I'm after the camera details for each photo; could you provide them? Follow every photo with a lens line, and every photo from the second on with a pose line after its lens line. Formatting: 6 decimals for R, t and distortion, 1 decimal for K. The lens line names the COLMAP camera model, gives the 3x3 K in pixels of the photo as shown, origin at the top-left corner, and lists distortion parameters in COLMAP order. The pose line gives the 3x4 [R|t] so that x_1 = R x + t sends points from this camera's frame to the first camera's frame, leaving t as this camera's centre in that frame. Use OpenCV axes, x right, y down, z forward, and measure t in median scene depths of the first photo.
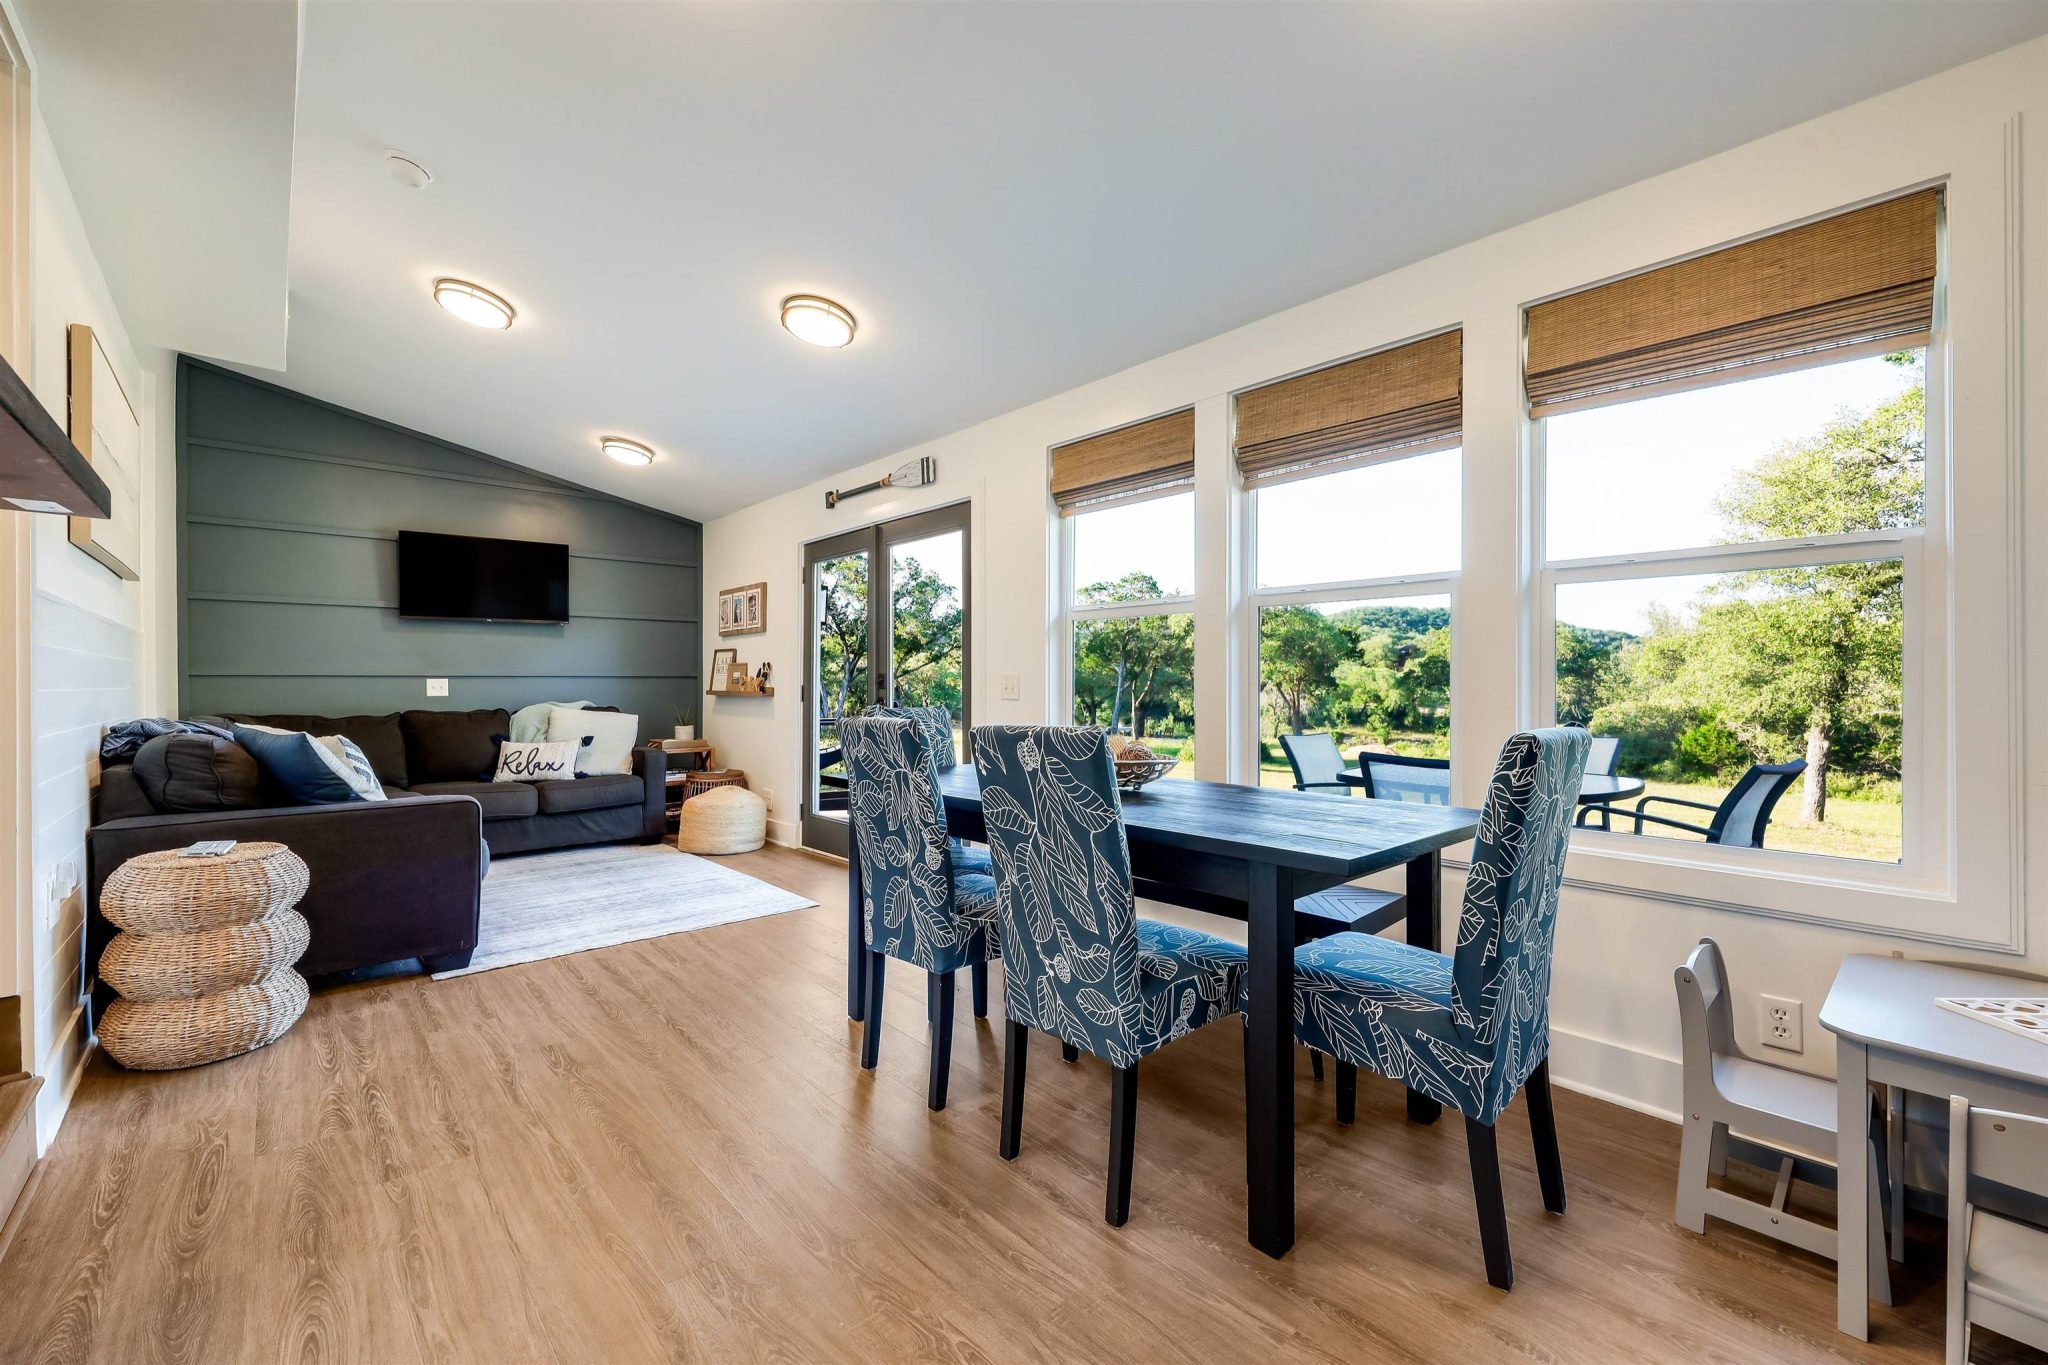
lens RADIAL K [[820.1, 0, 1026.6], [0, 820.1, 683.9], [0, 0, 1]] dist [0.002848, 0.000359]
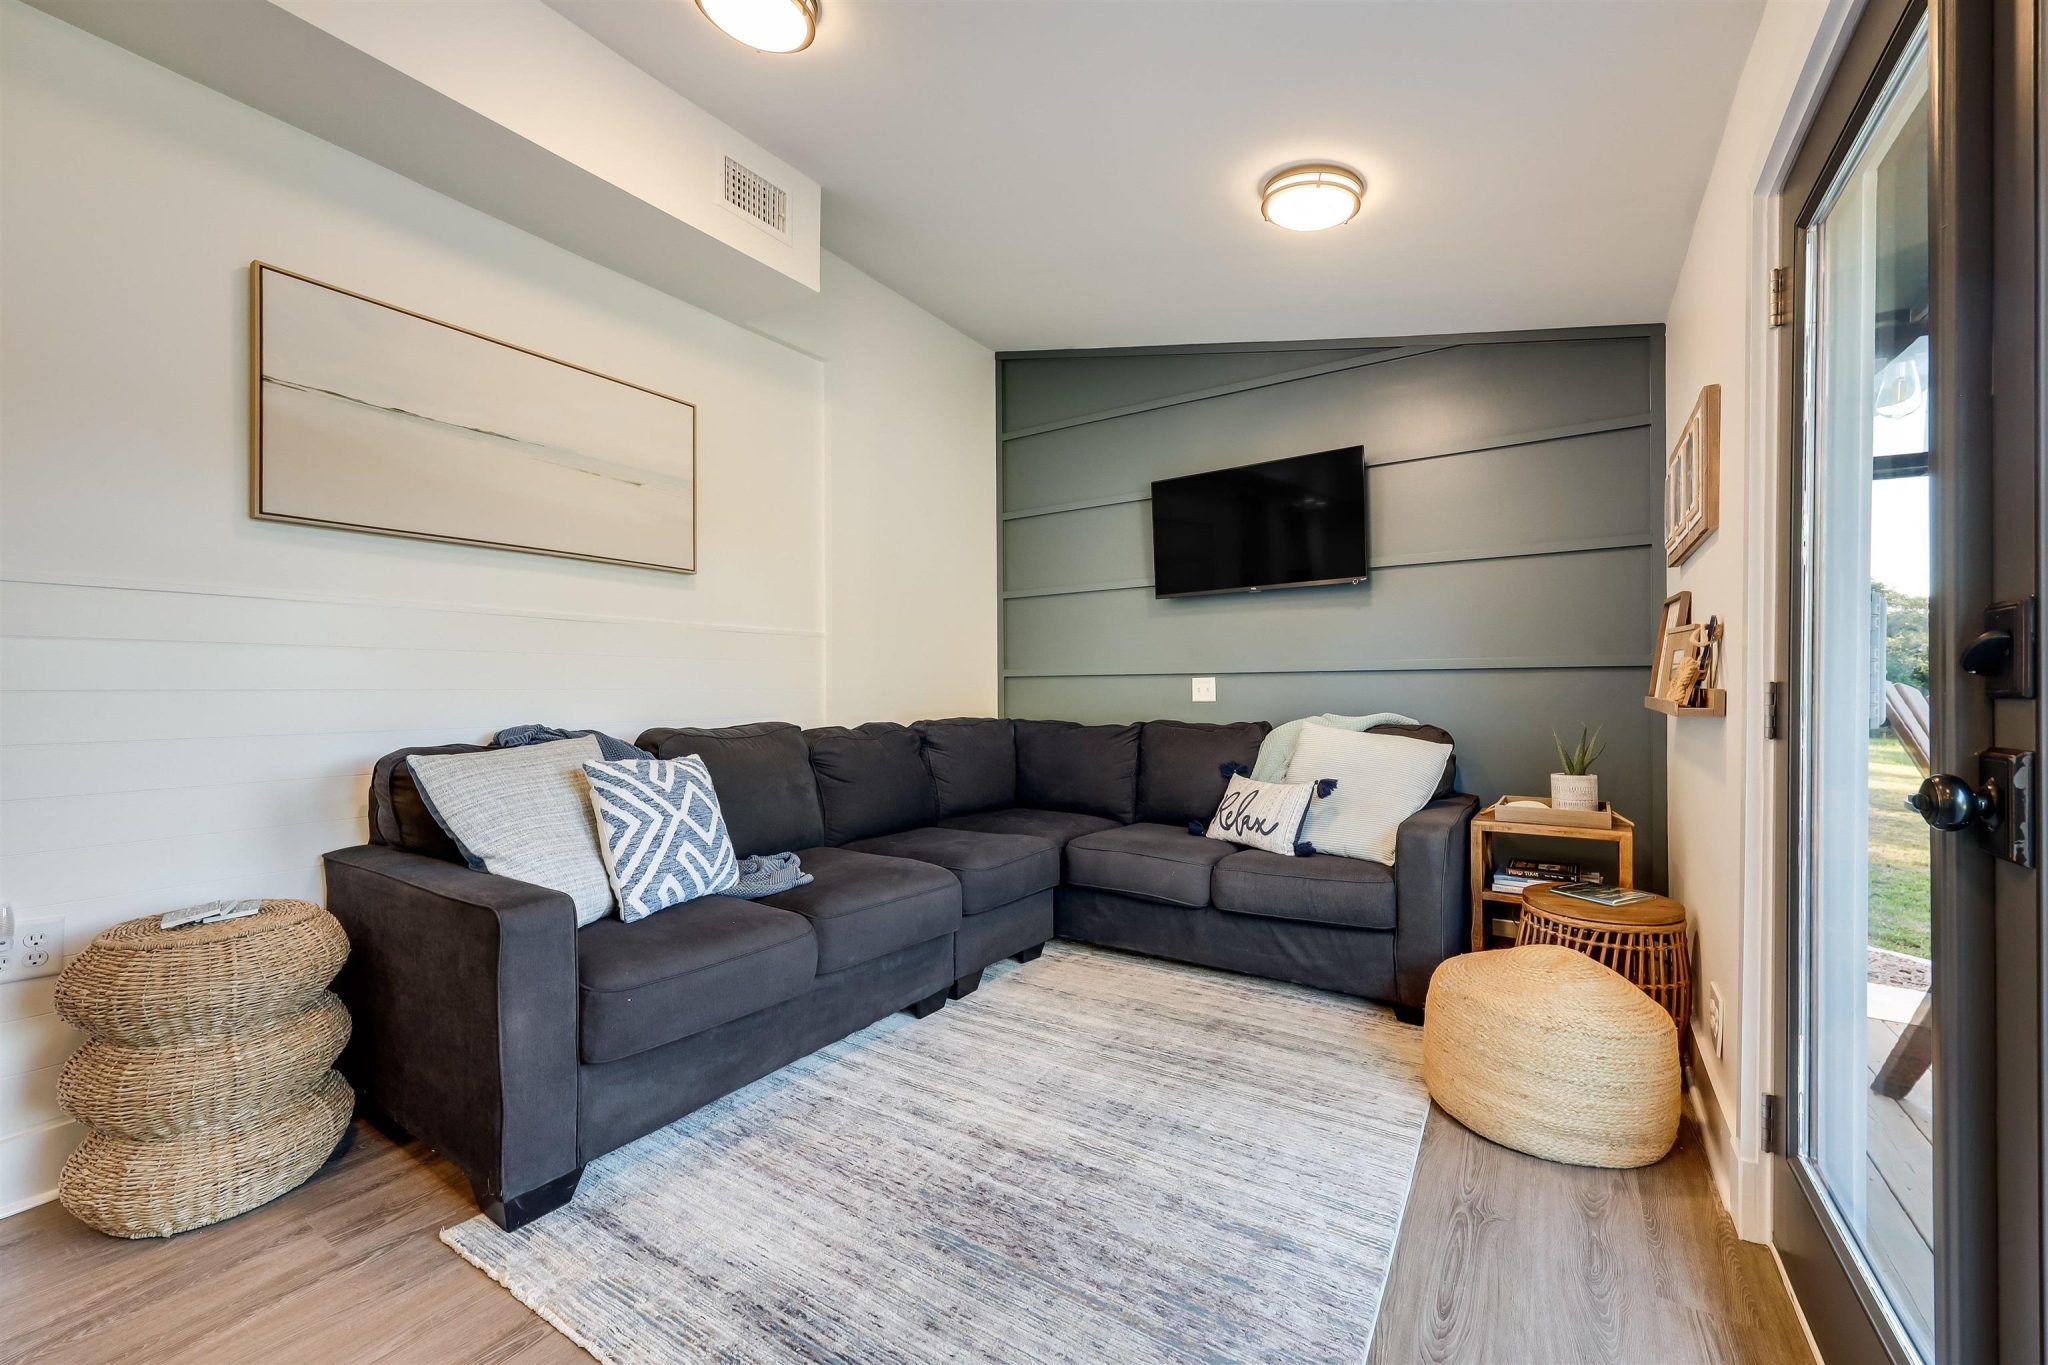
lens RADIAL K [[820.1, 0, 1025.2], [0, 820.1, 696.8], [0, 0, 1]] dist [0.002848, 0.000359]
pose [[0.254840, 0.006849, -0.966959, -0.063320], [0.000015, 0.999975, 0.007087, 0.005689], [0.966983, -0.001820, 0.254834, 0.684197]]
